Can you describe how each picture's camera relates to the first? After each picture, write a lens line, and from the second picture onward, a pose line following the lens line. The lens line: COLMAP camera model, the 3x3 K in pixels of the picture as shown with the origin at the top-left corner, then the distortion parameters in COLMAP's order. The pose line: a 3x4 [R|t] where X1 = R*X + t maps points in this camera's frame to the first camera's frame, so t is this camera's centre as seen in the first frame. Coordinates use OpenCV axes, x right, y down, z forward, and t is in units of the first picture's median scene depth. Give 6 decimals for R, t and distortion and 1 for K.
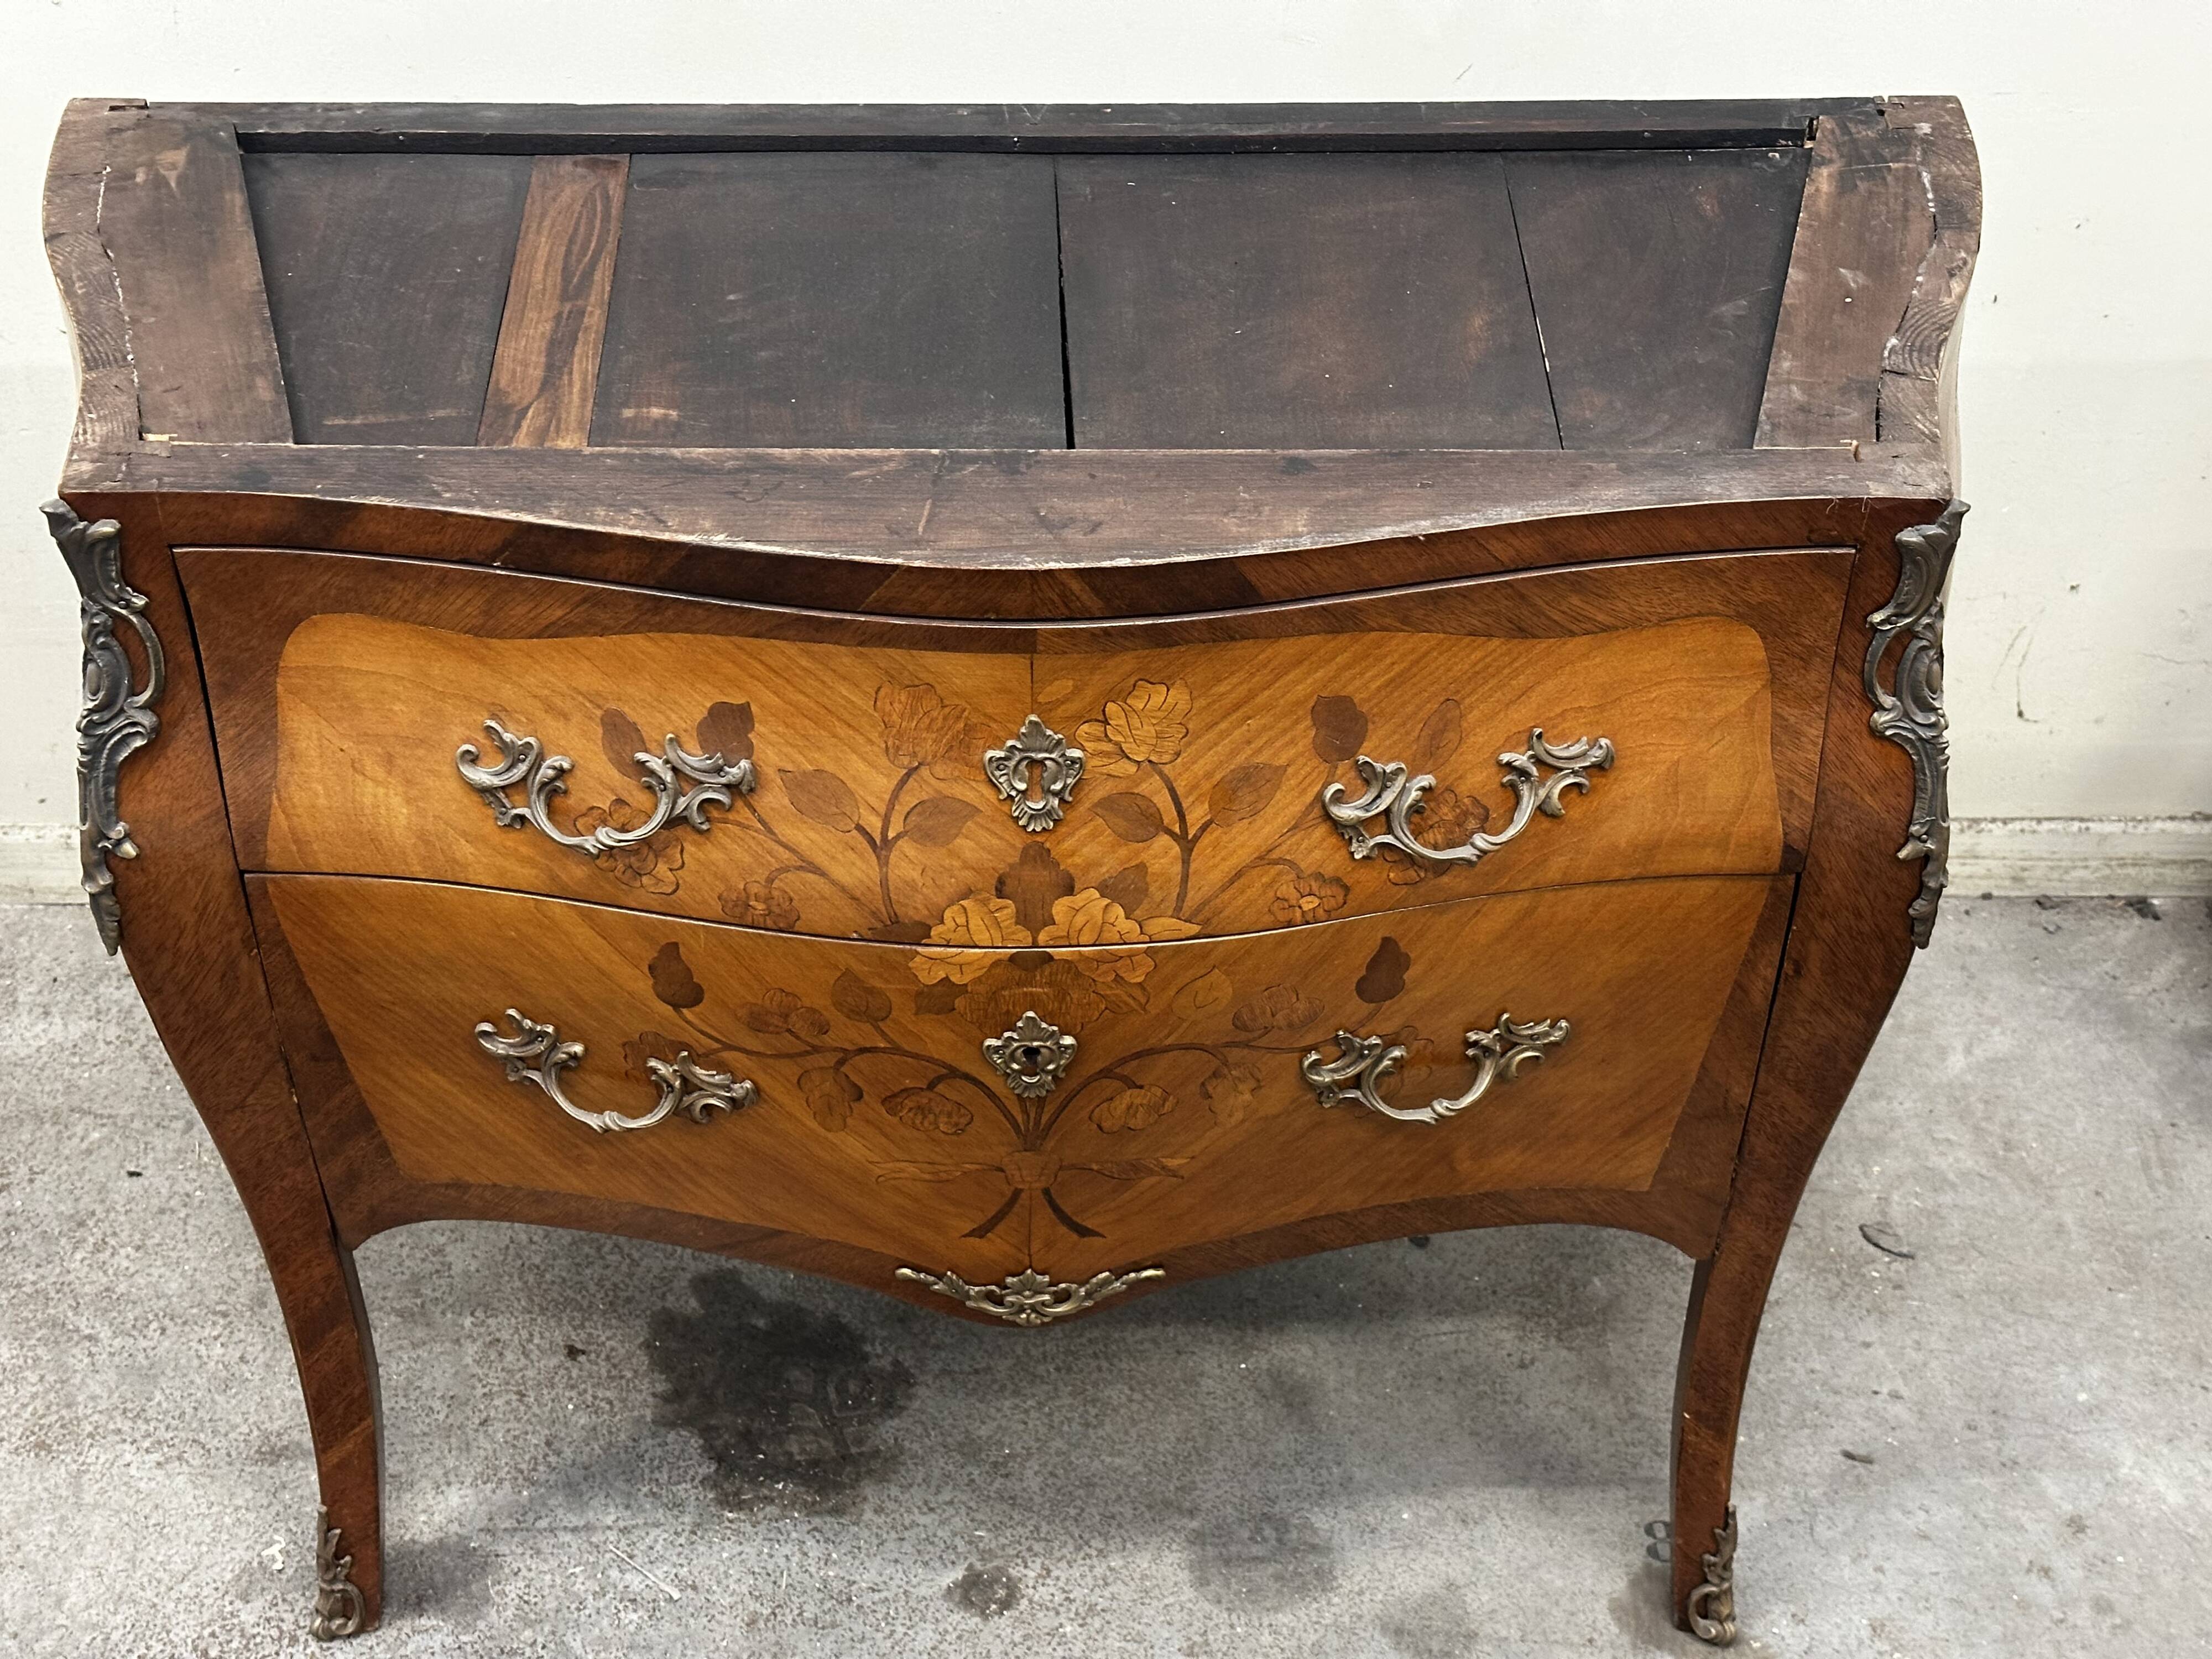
lens RADIAL K [[3110.7, 0, 1119.4], [0, 3110.7, 823.3], [0, 0, 1]] dist [0.129058, 0.000000]
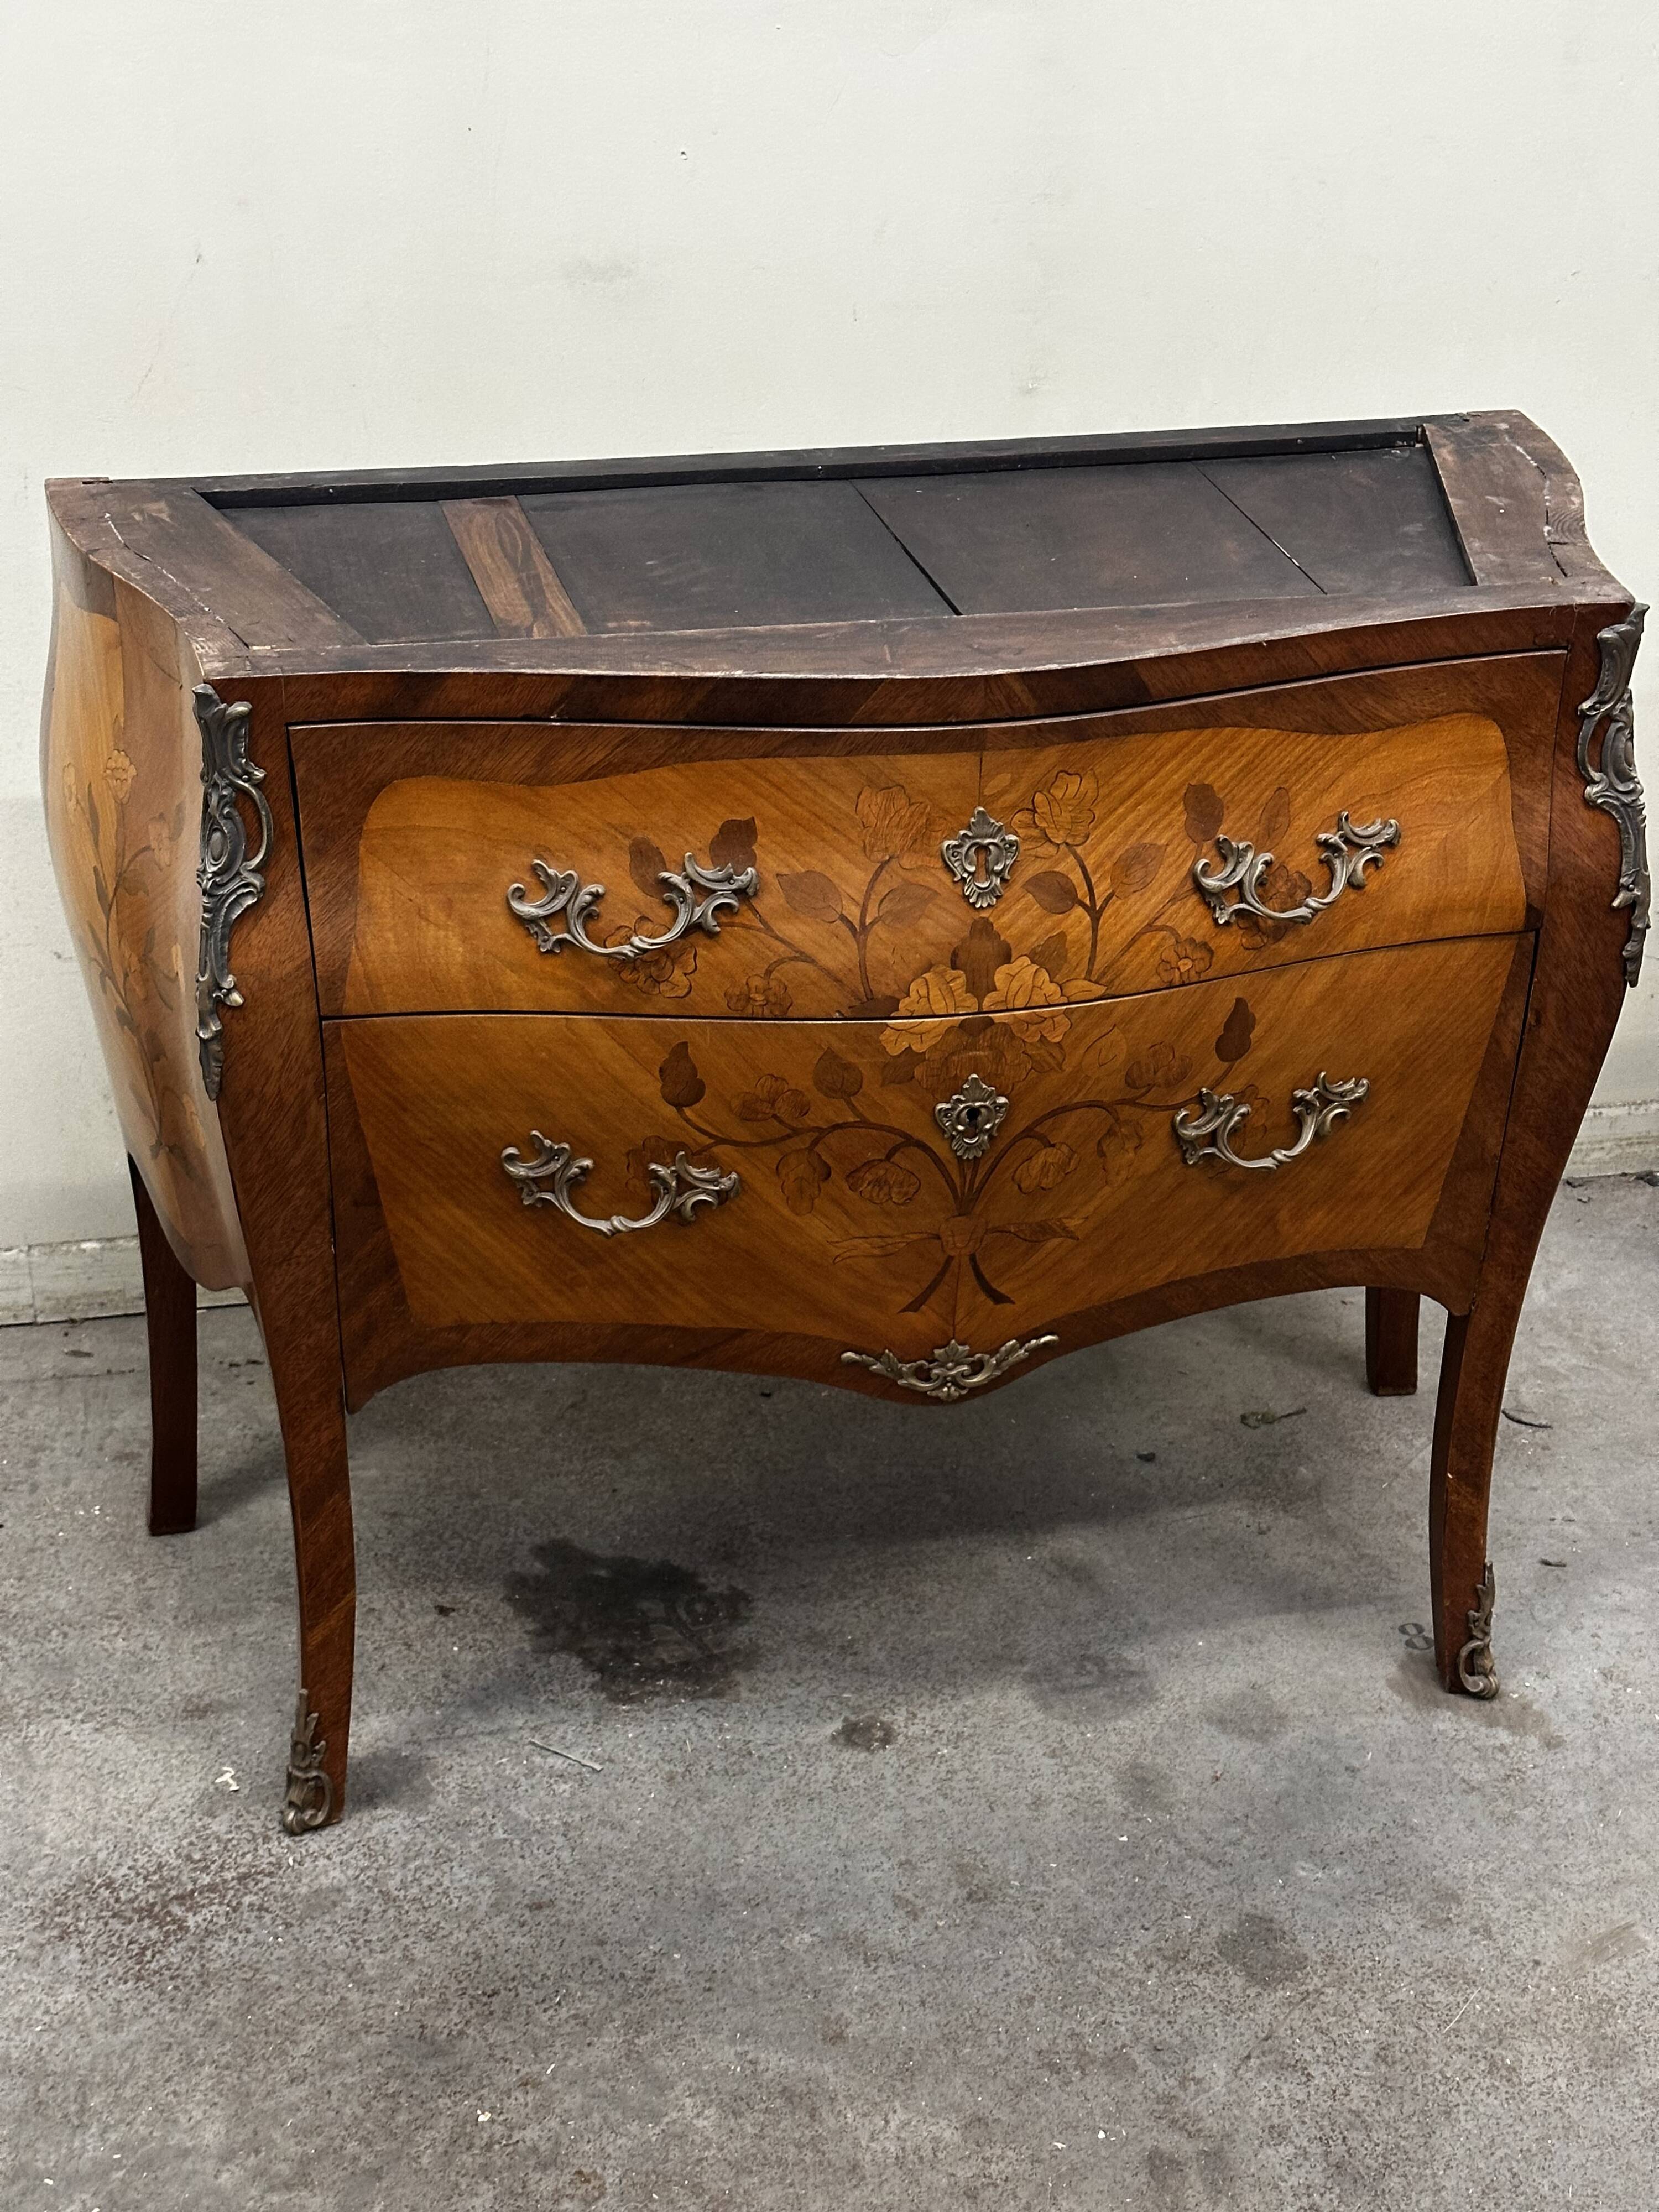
lens RADIAL K [[3110.7, 0, 835.8], [0, 3110.7, 1099.0], [0, 0, 1]] dist [0.129058, 0.000000]
pose [[0.982214, -0.084195, 0.167833, -0.275364], [0.113587, 0.978164, -0.174048, 0.264238], [-0.149514, 0.190016, 0.970329, -0.179344]]
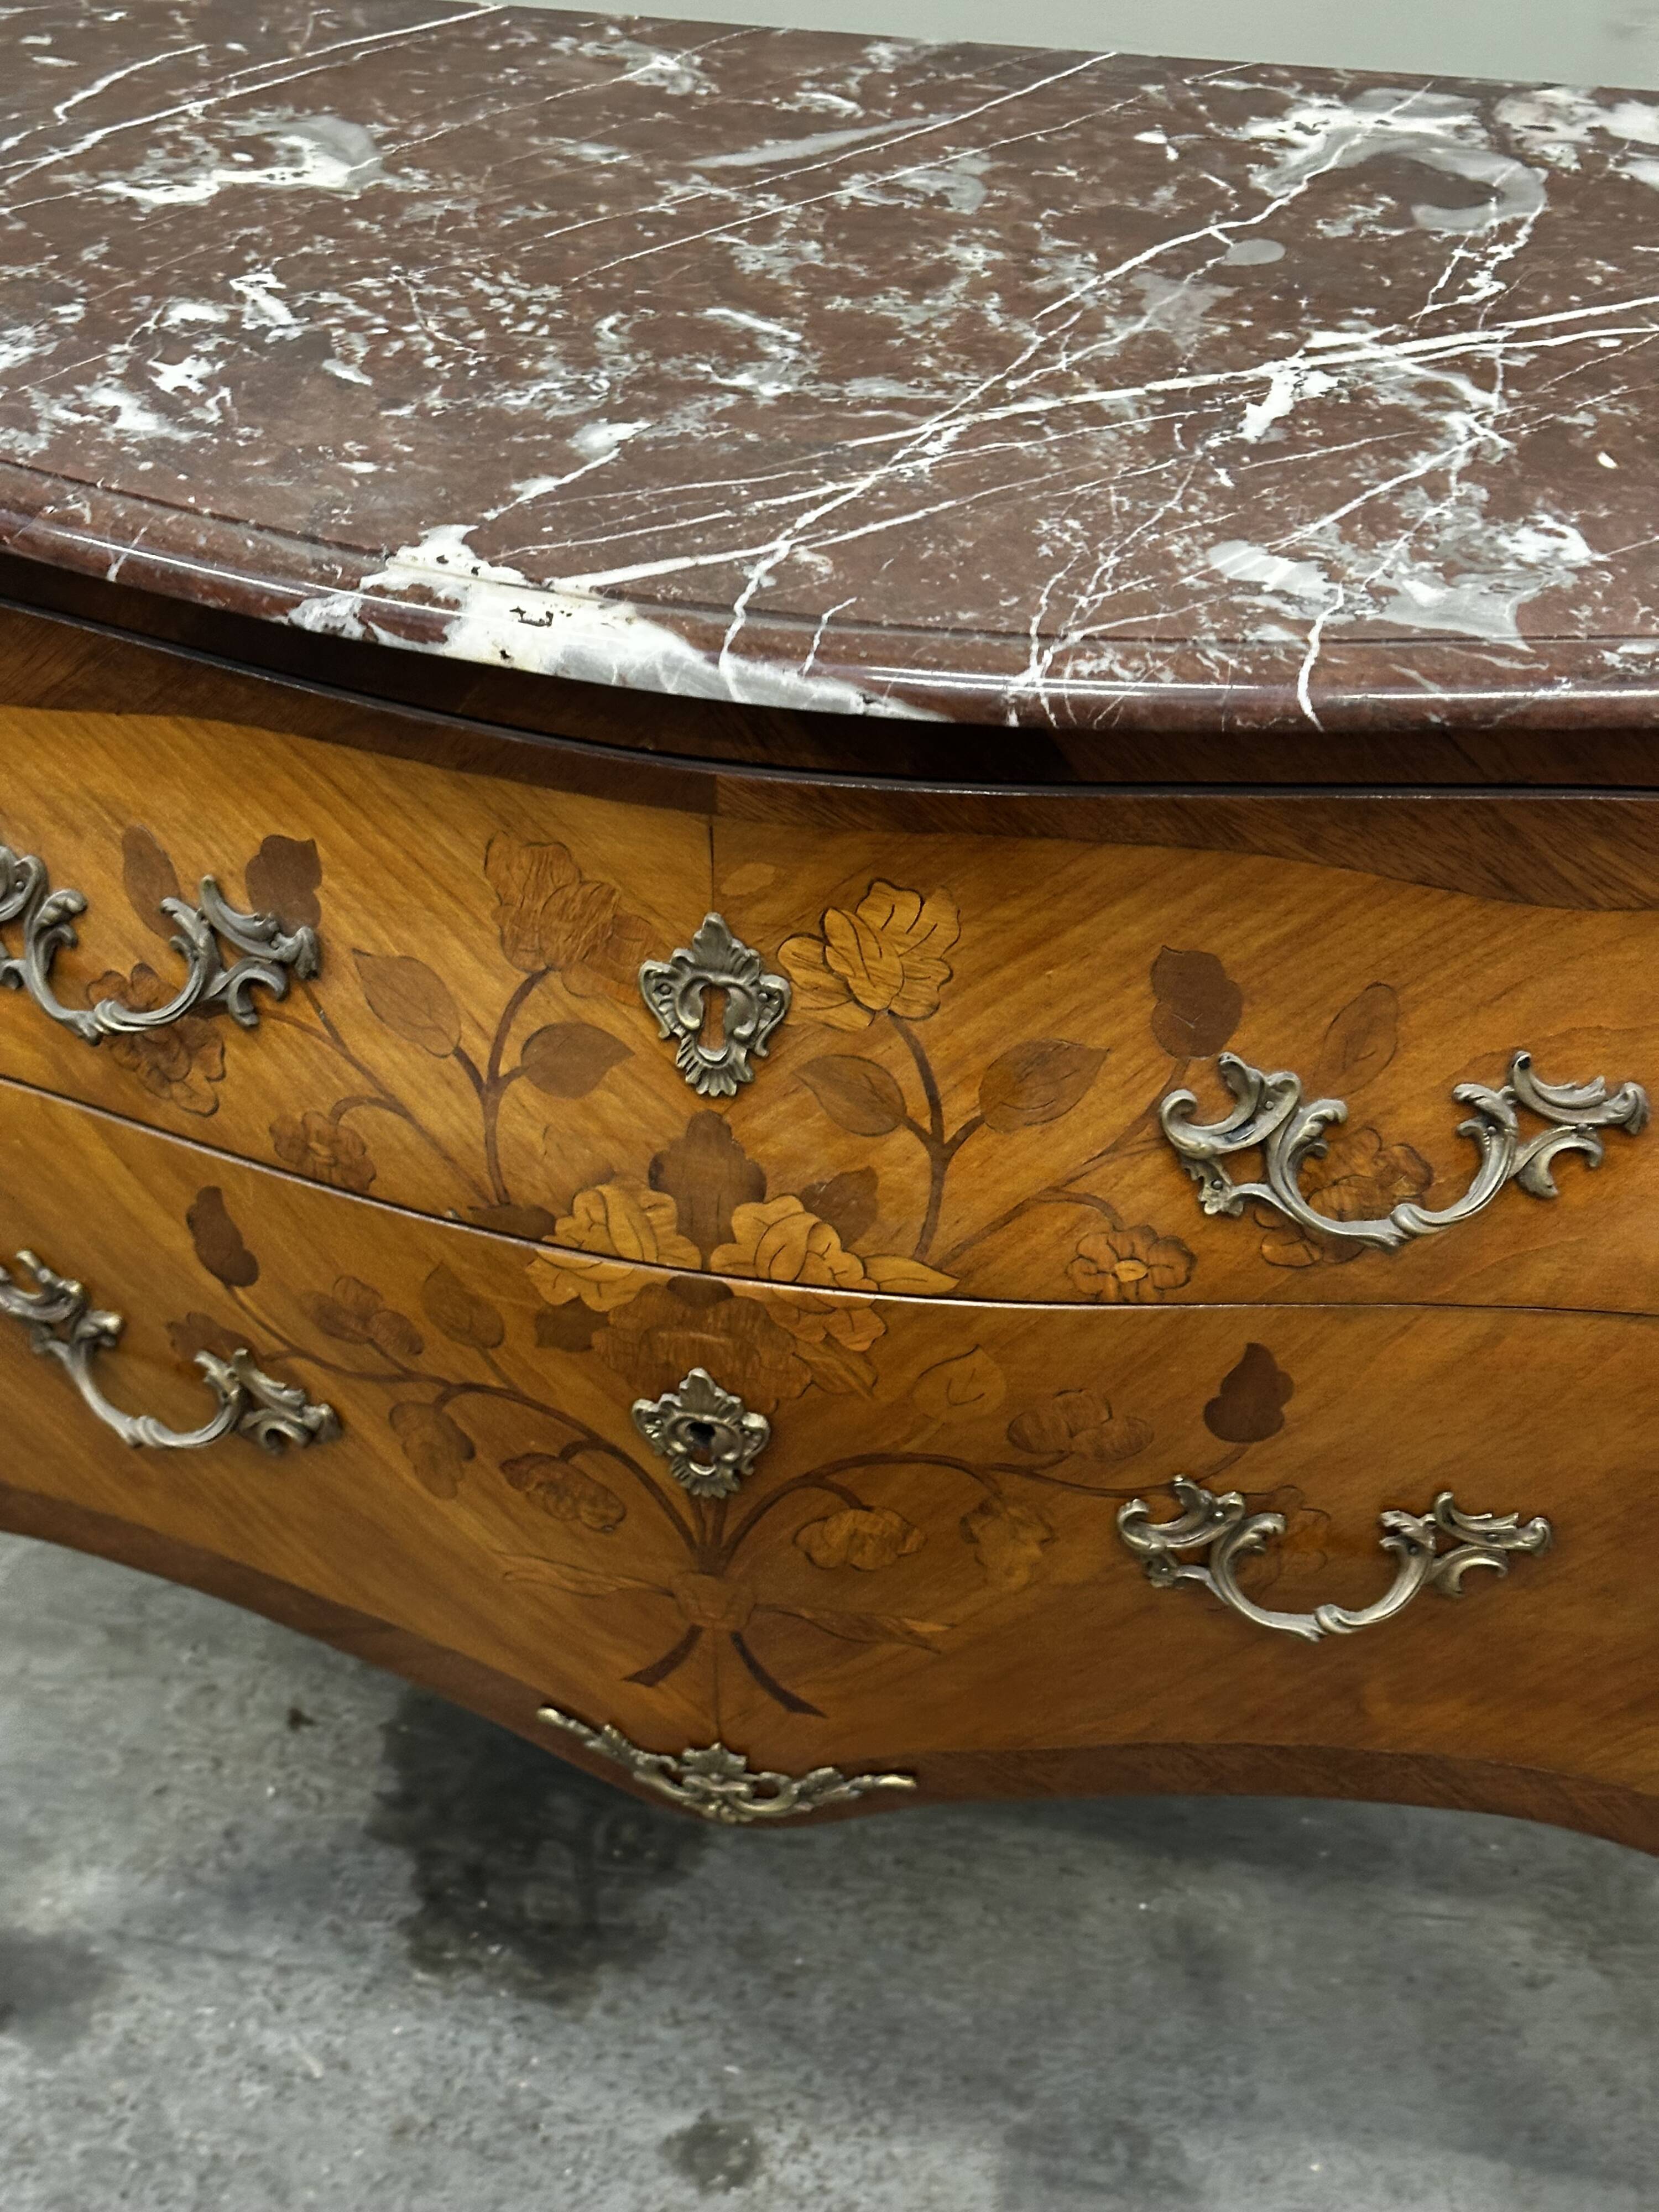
lens RADIAL K [[3110.7, 0, 846.7], [0, 3110.7, 1086.8], [0, 0, 1]] dist [0.129058, 0.000000]
pose [[0.970636, 0.142625, -0.193709, 0.115995], [-0.148485, 0.988785, -0.016003, 0.006357], [0.189254, 0.044296, 0.980929, 0.330499]]
